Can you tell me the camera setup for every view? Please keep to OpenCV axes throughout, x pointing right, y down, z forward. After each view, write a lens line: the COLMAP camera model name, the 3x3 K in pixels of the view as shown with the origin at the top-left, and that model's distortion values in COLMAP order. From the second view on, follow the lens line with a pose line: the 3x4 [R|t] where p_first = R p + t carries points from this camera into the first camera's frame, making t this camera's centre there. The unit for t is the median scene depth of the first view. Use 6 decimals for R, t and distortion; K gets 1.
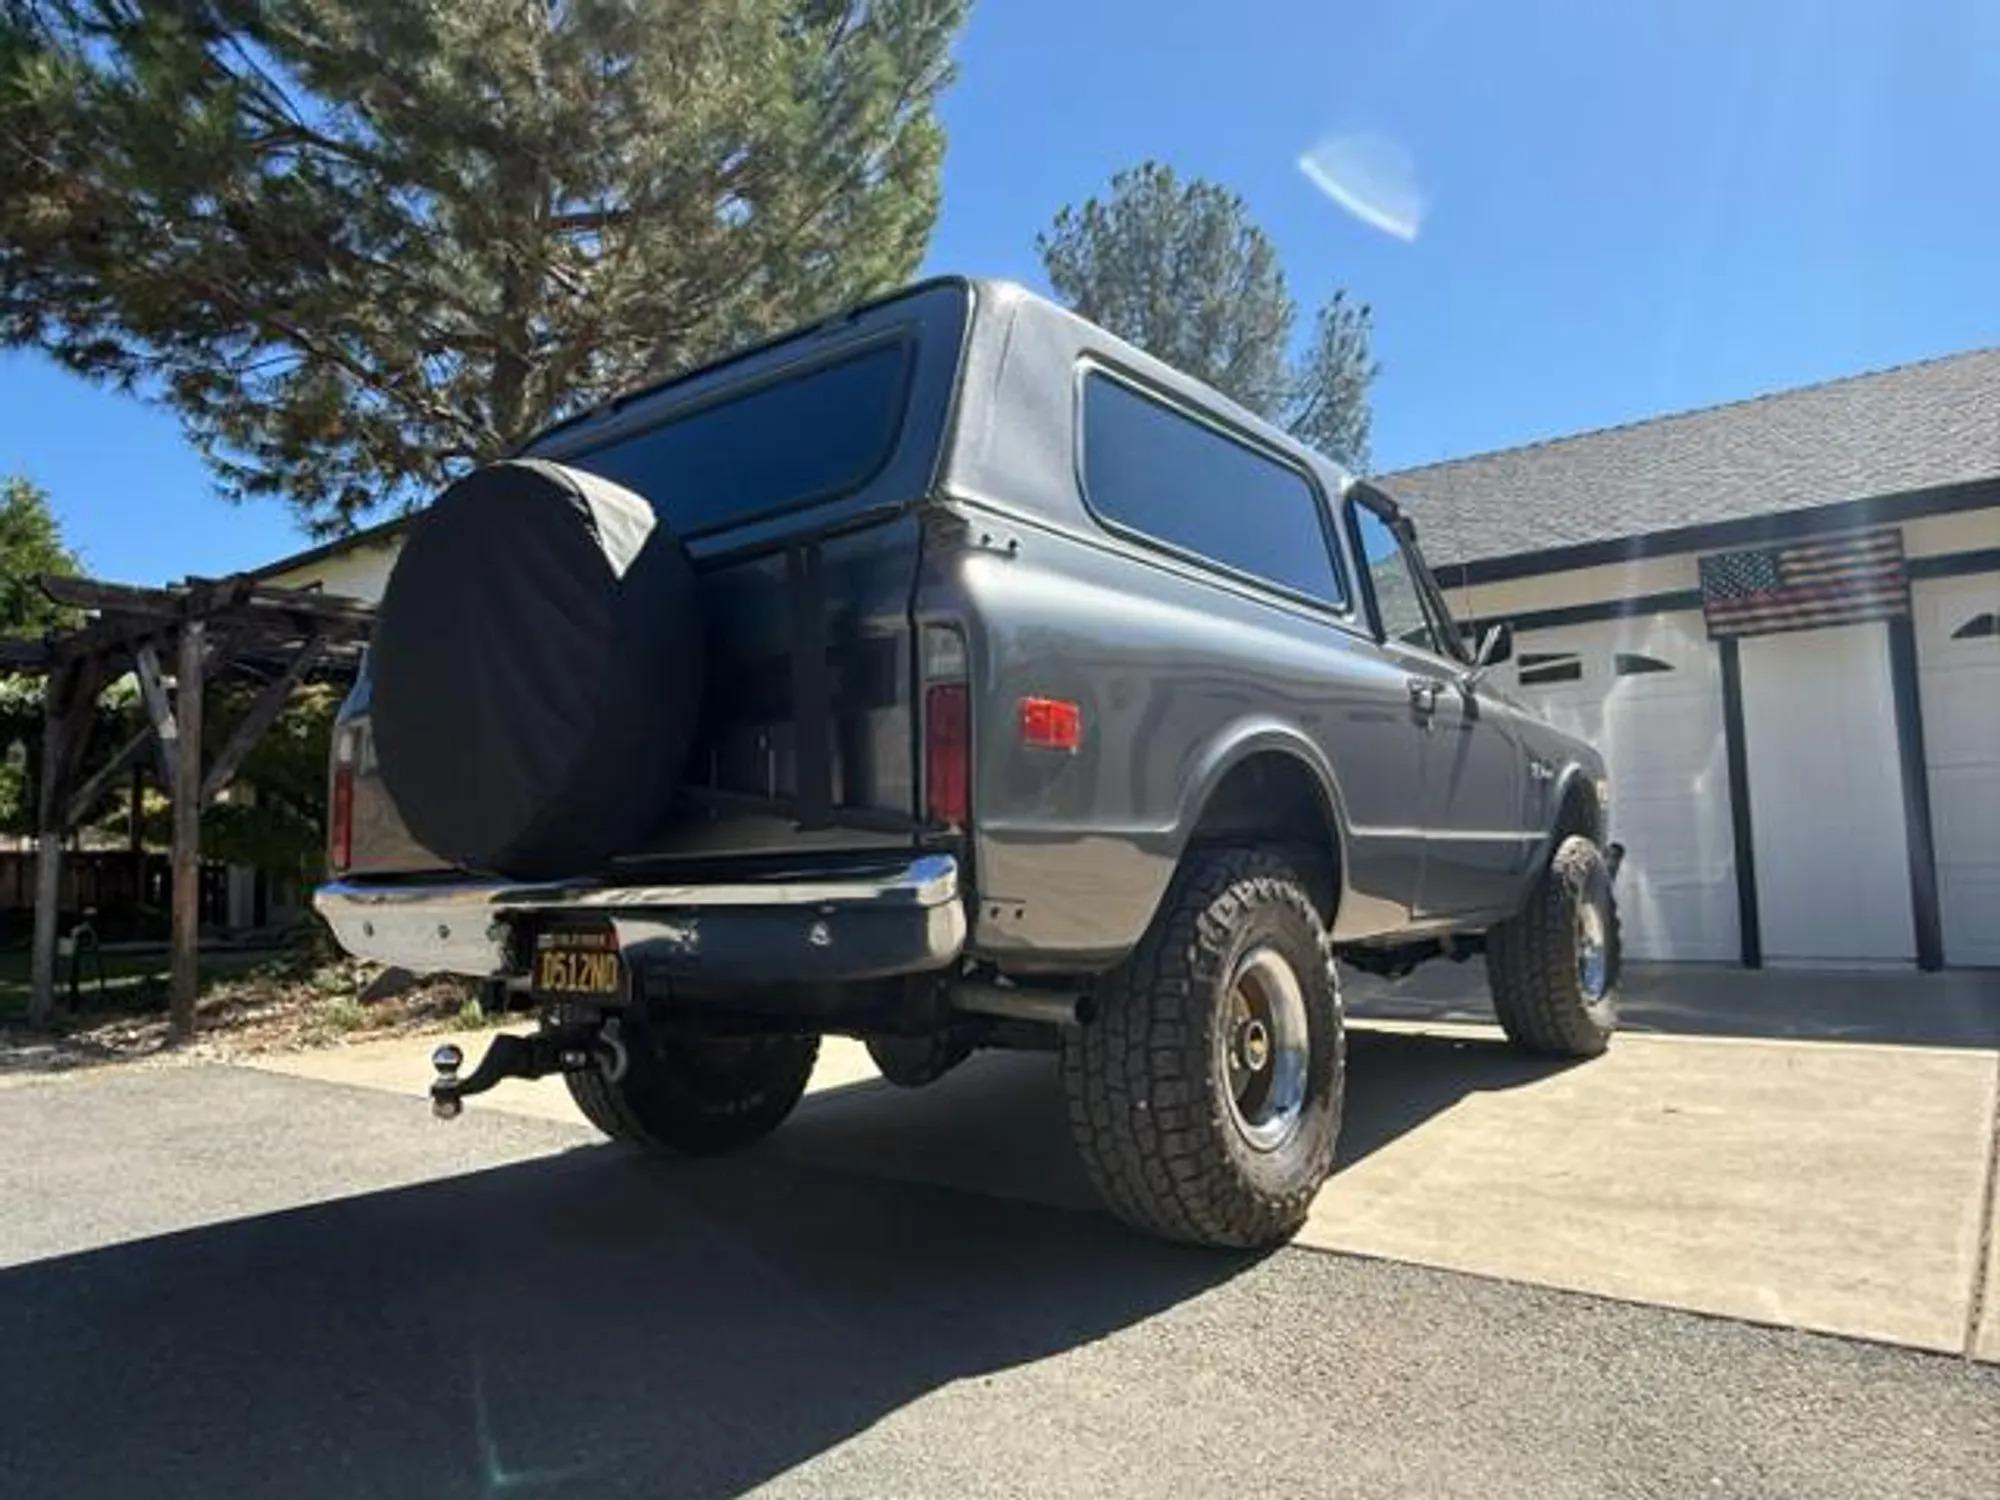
lens RADIAL K [[1299.7, 0, 1000.0], [0, 1299.7, 750.0], [0, 0, 1]] dist [-0.005742, 0.016697]
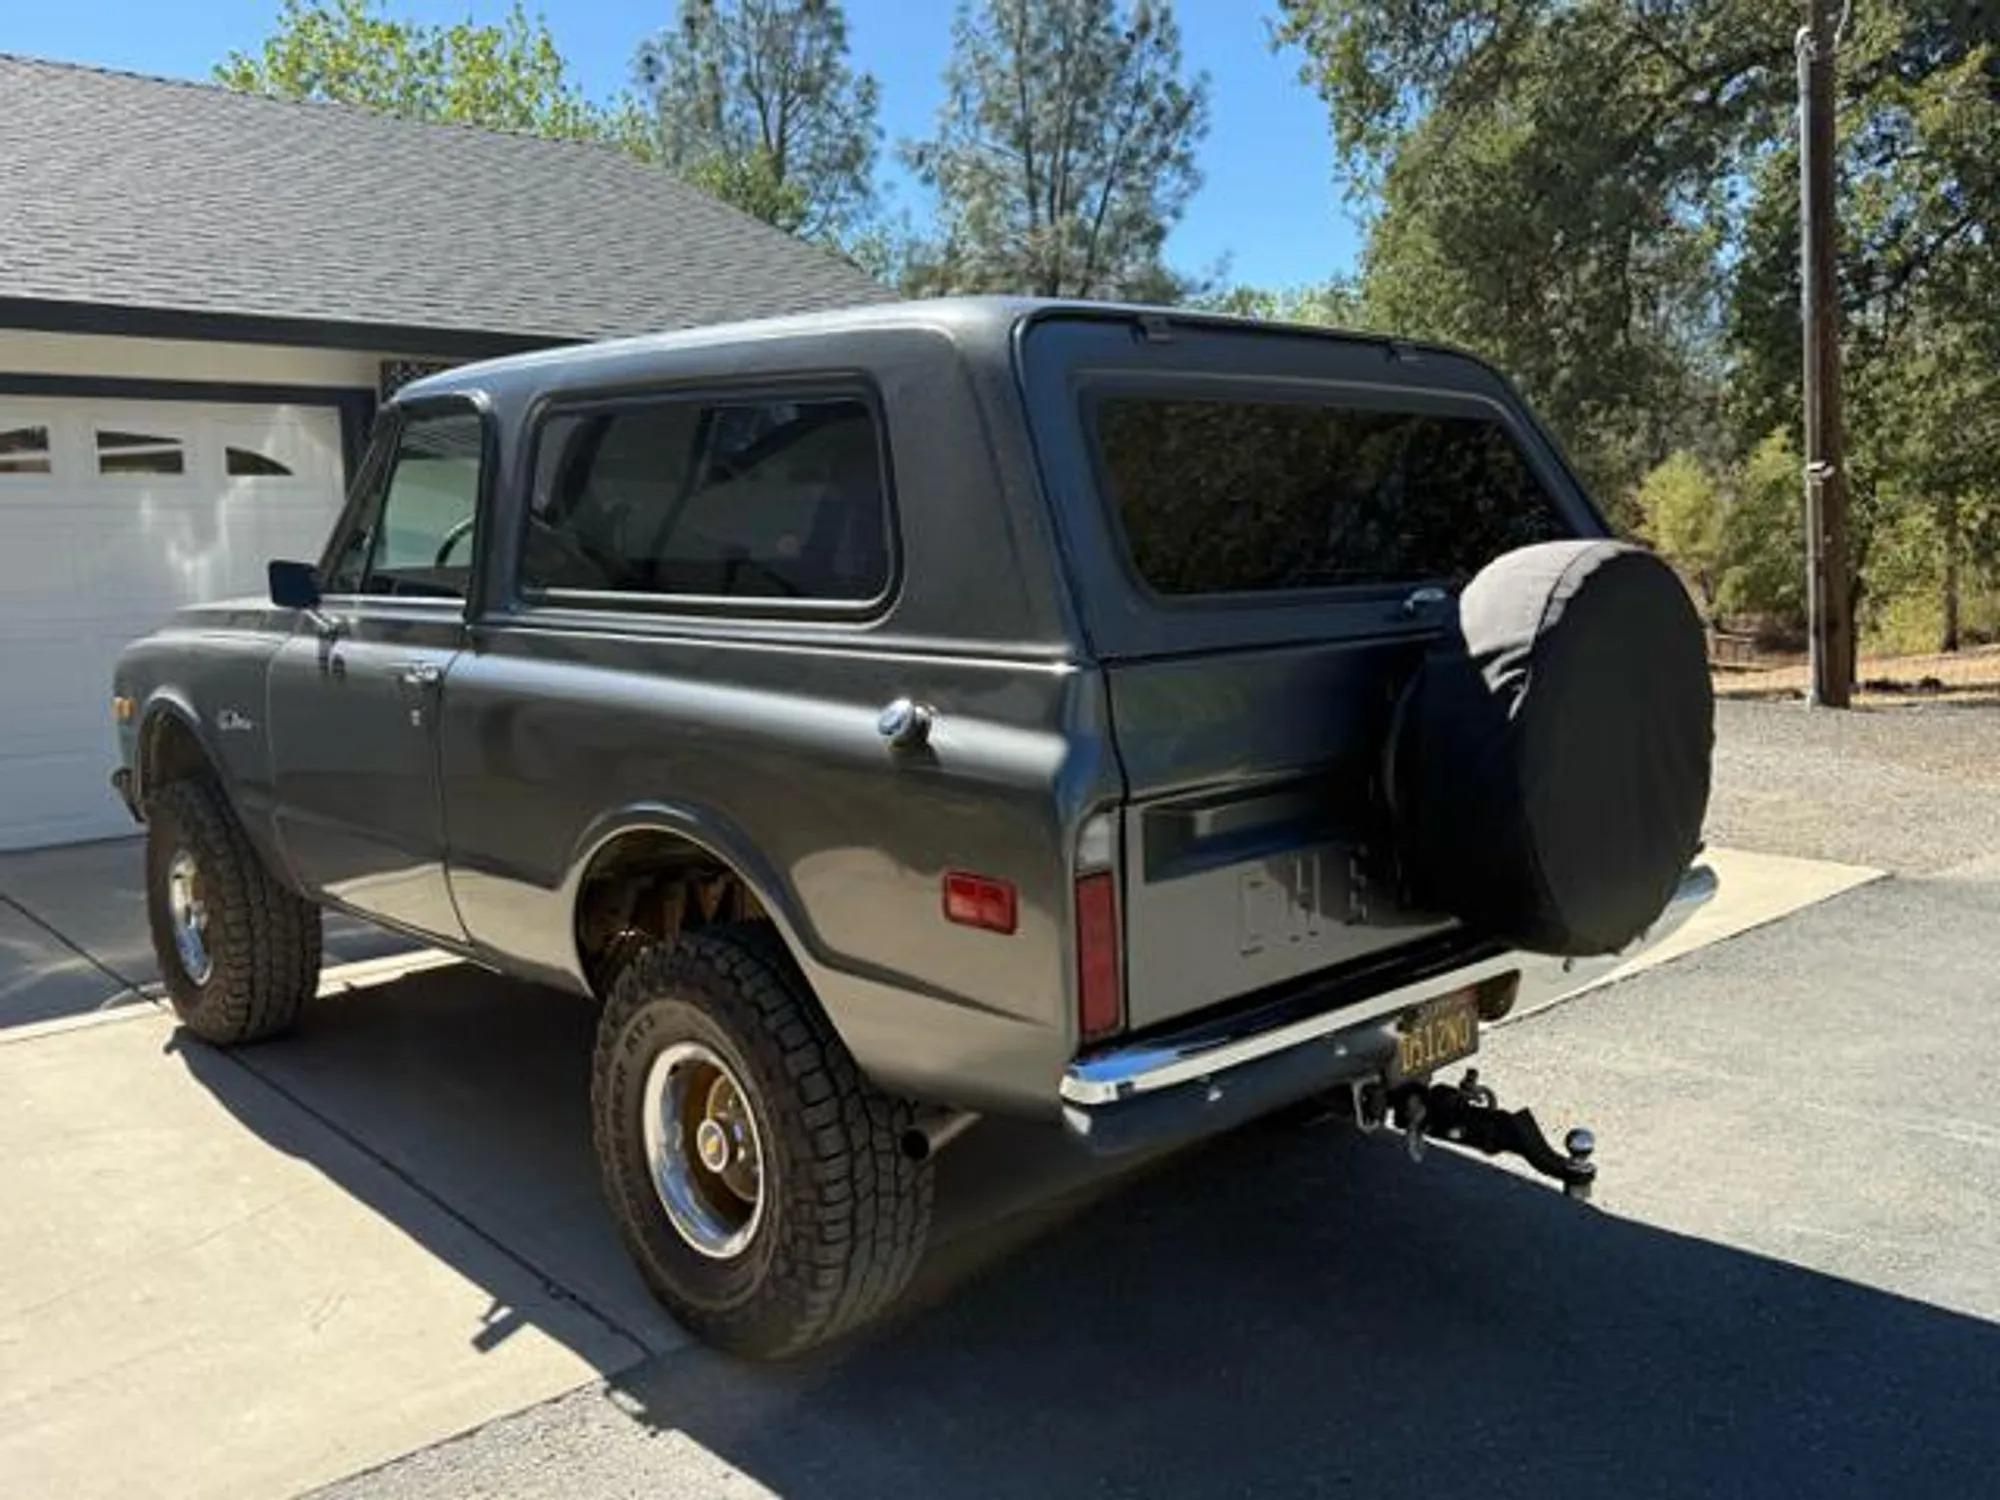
lens RADIAL K [[1674.9, 0, 1003.6], [0, 1674.9, 742.7], [0, 0, 1]] dist [0.115718, -0.192732]
pose [[0.172804, -0.099744, 0.979893, -1.503092], [-0.077205, 0.990427, 0.114431, -0.156752], [-0.981926, -0.095427, 0.163449, 1.074108]]
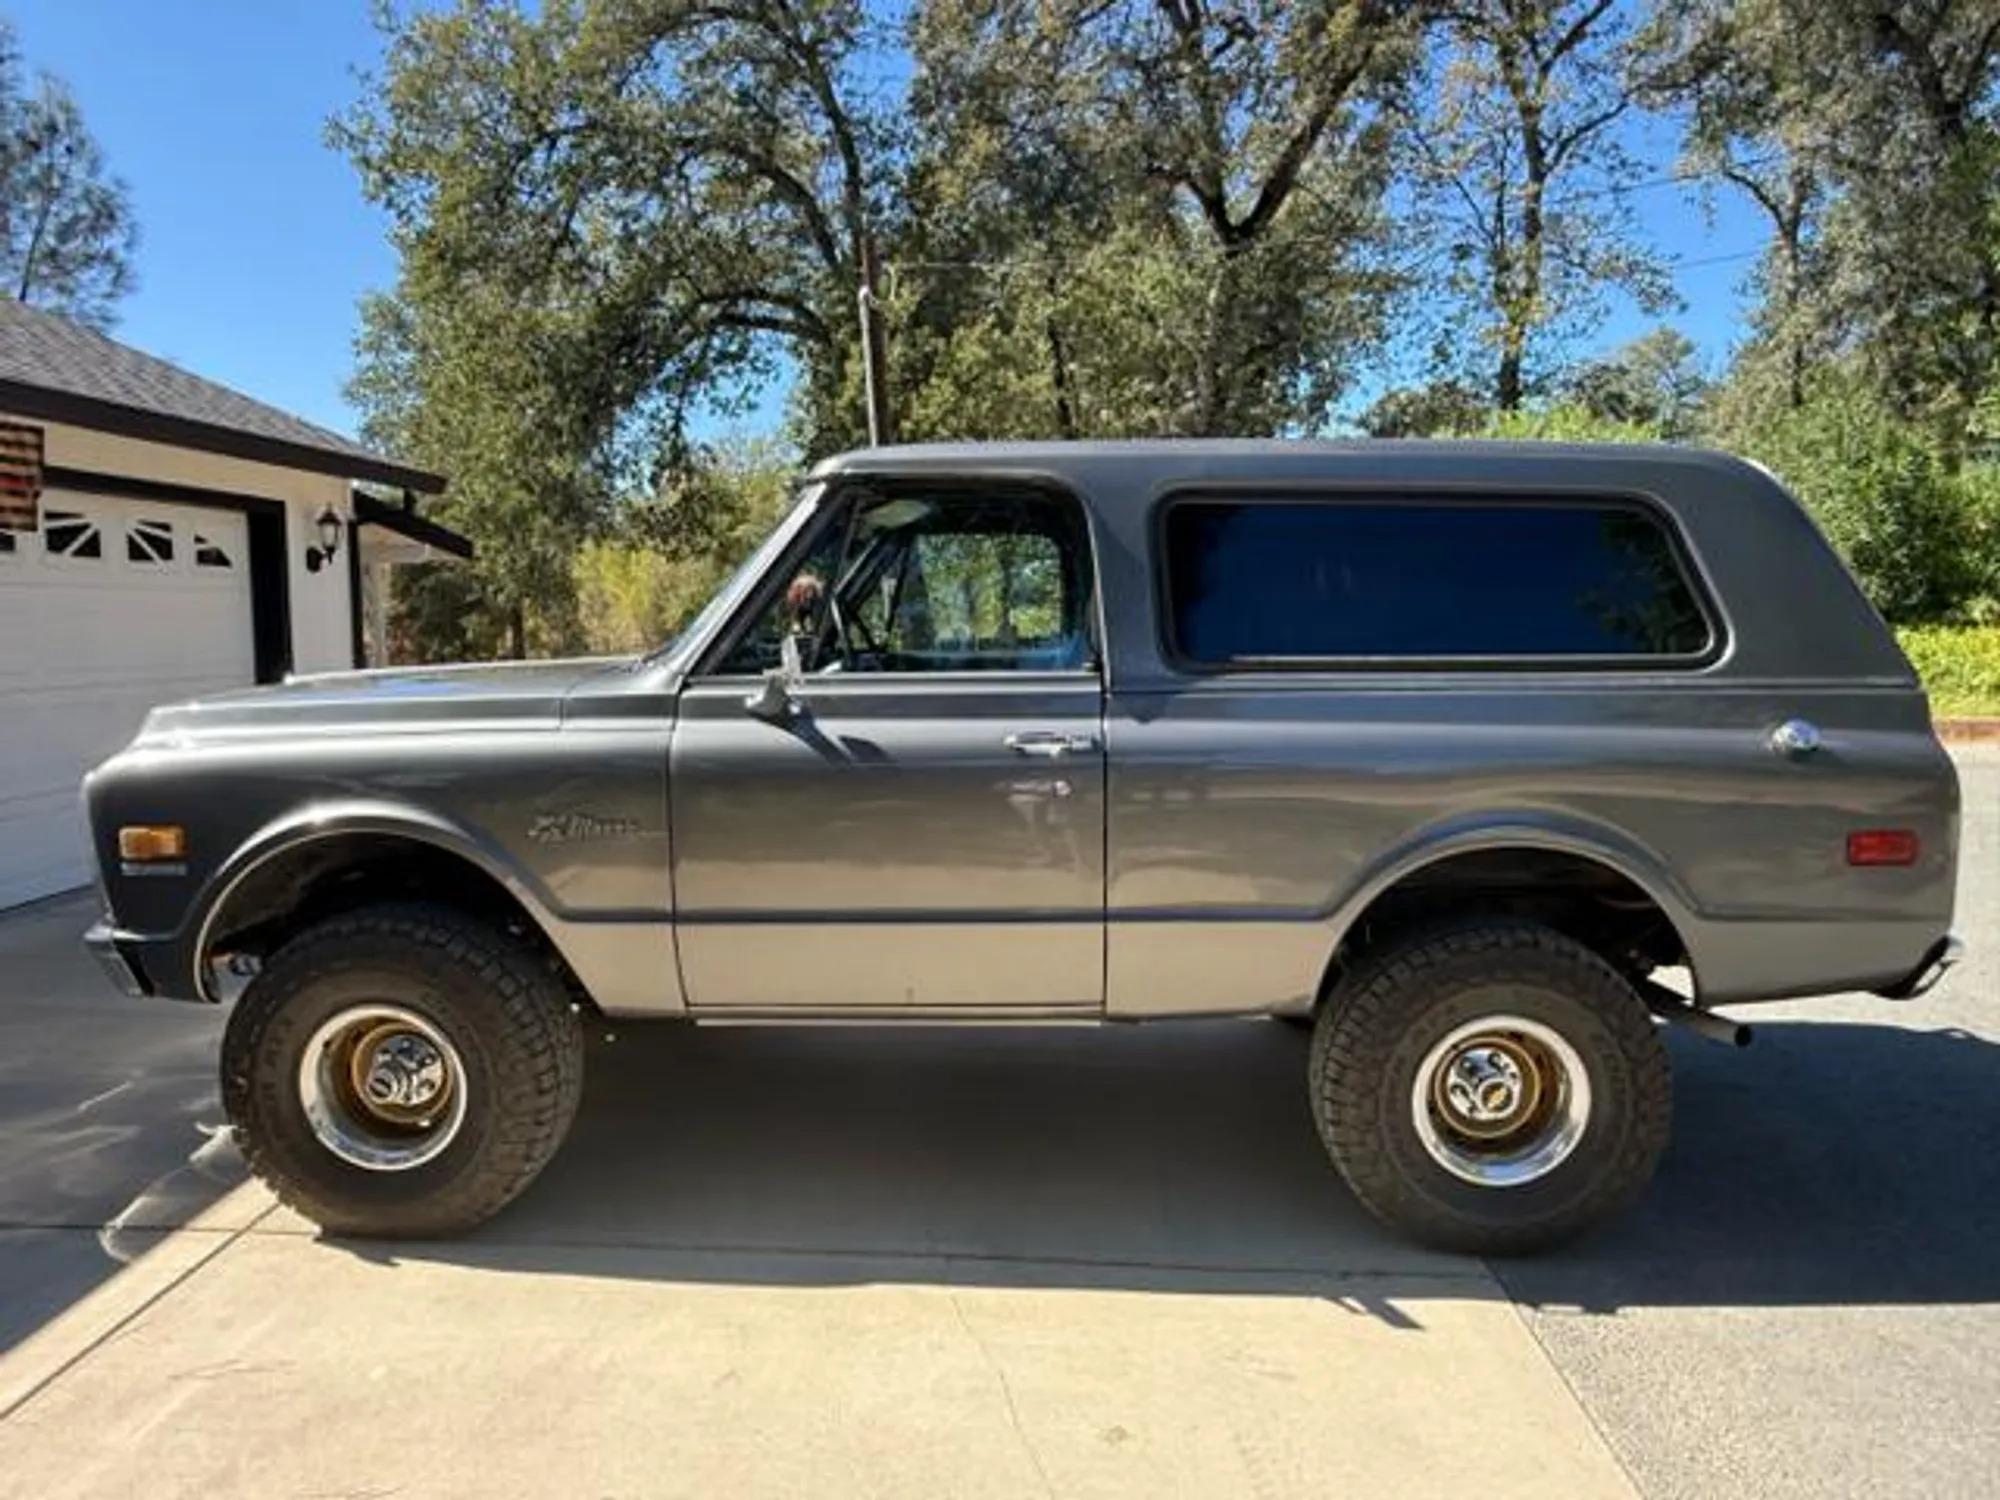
lens RADIAL K [[1381.4, 0, 974.1], [0, 1381.4, 743.3], [0, 0, 1]] dist [-0.005163, 0.000768]
pose [[-0.577322, -0.043369, 0.815364, -1.090736], [-0.049810, 0.998599, 0.017847, -0.027923], [-0.814996, -0.030309, -0.578674, 2.570988]]
